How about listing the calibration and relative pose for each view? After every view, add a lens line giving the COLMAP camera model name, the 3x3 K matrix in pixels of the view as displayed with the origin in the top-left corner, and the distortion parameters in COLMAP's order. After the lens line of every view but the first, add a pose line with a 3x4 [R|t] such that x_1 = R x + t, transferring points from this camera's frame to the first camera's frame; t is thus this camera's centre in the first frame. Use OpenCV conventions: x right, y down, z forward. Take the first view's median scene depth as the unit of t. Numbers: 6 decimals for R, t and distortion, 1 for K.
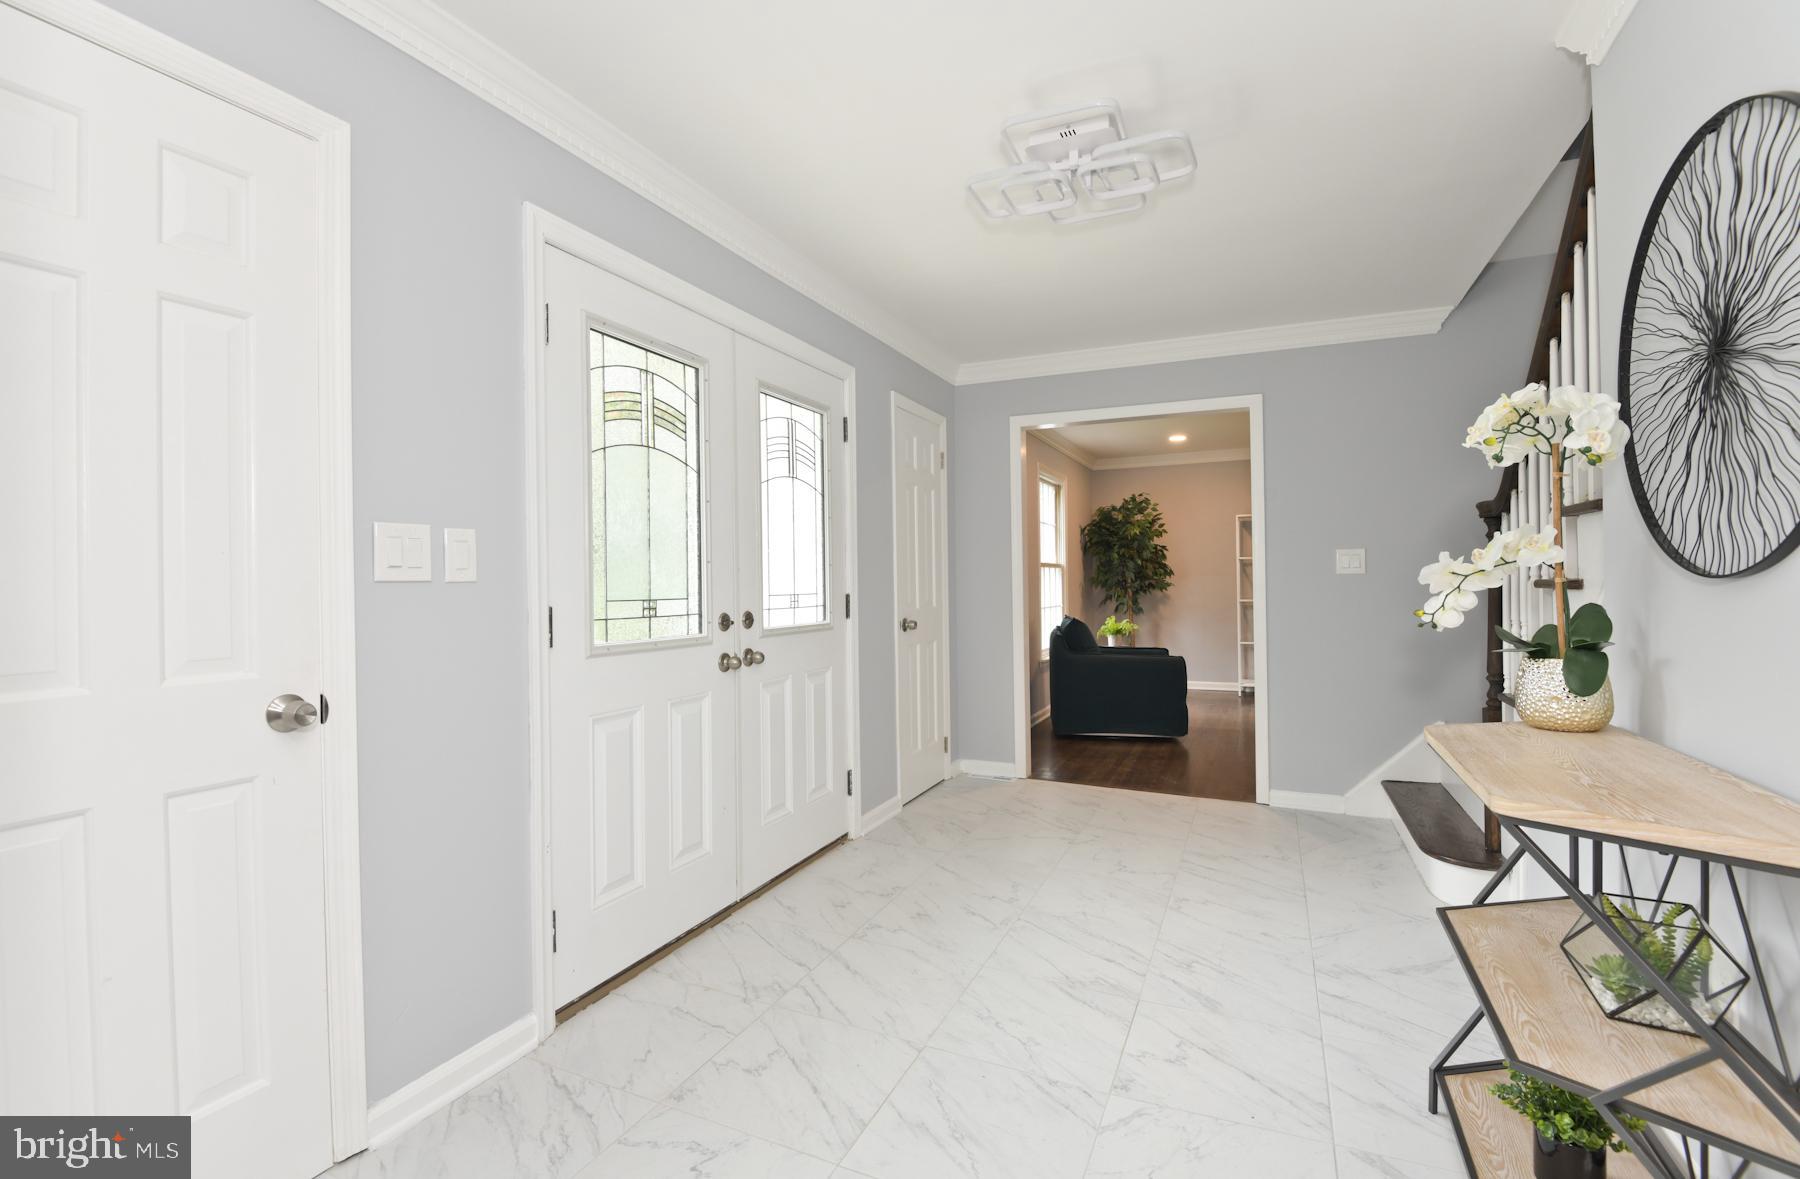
lens RADIAL K [[849.4, 0, 900.0], [0, 849.4, 589.5], [0, 0, 1]] dist [-0.032491, -0.000226]
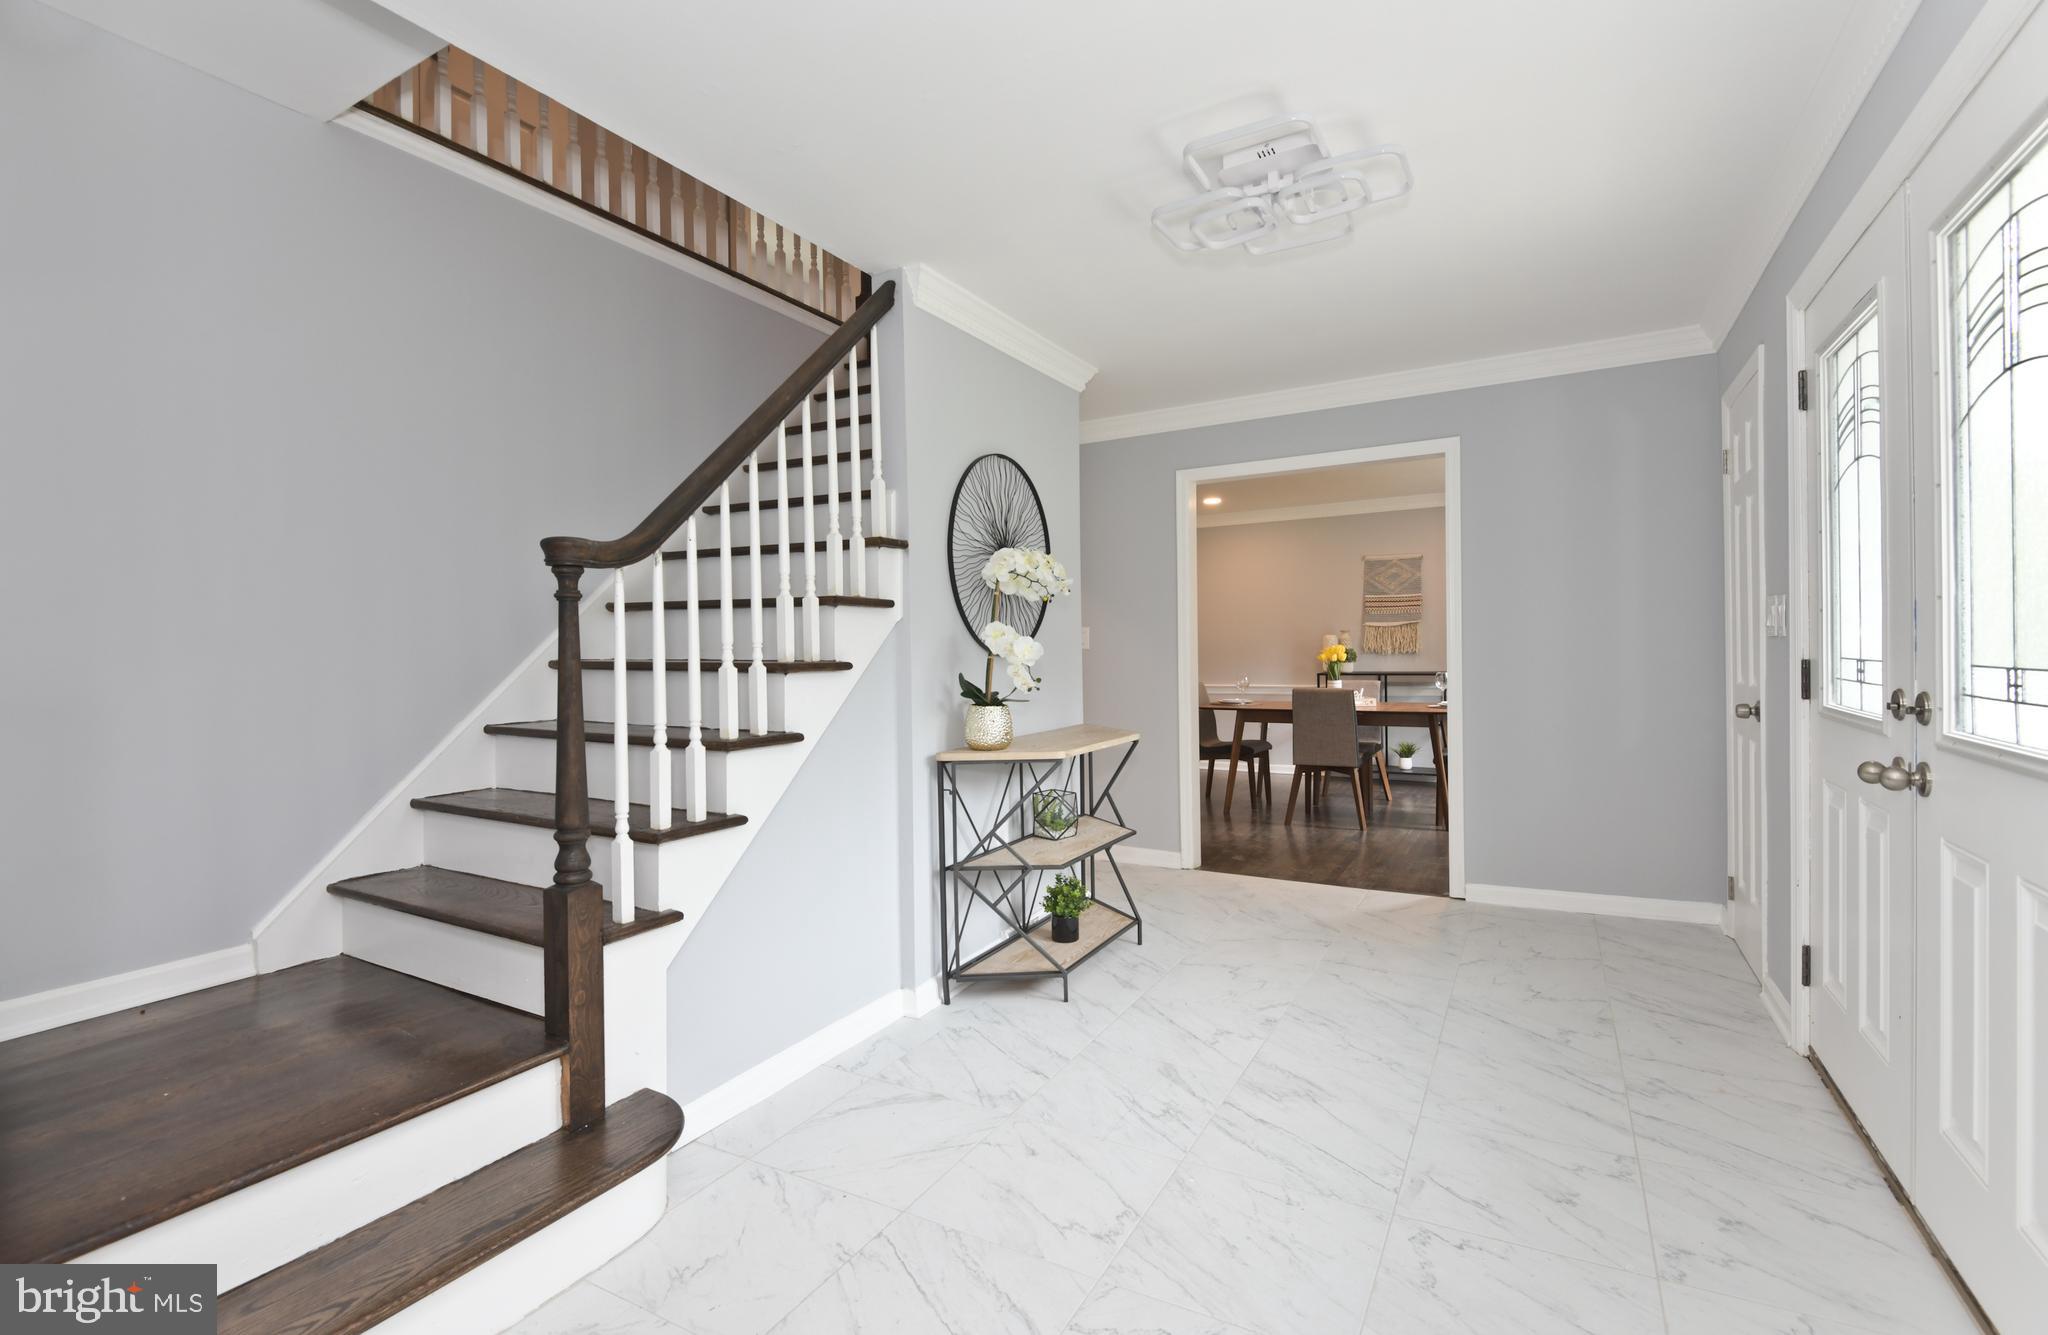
lens RADIAL K [[928.5, 0, 1024.0], [0, 928.5, 667.5], [0, 0, 1]] dist [-0.018792, -0.000667]
pose [[-0.995051, 0.030701, 0.094508, 0.329607], [0.033808, 0.998933, 0.031457, -0.026541], [-0.093442, 0.034496, -0.995027, 1.644187]]
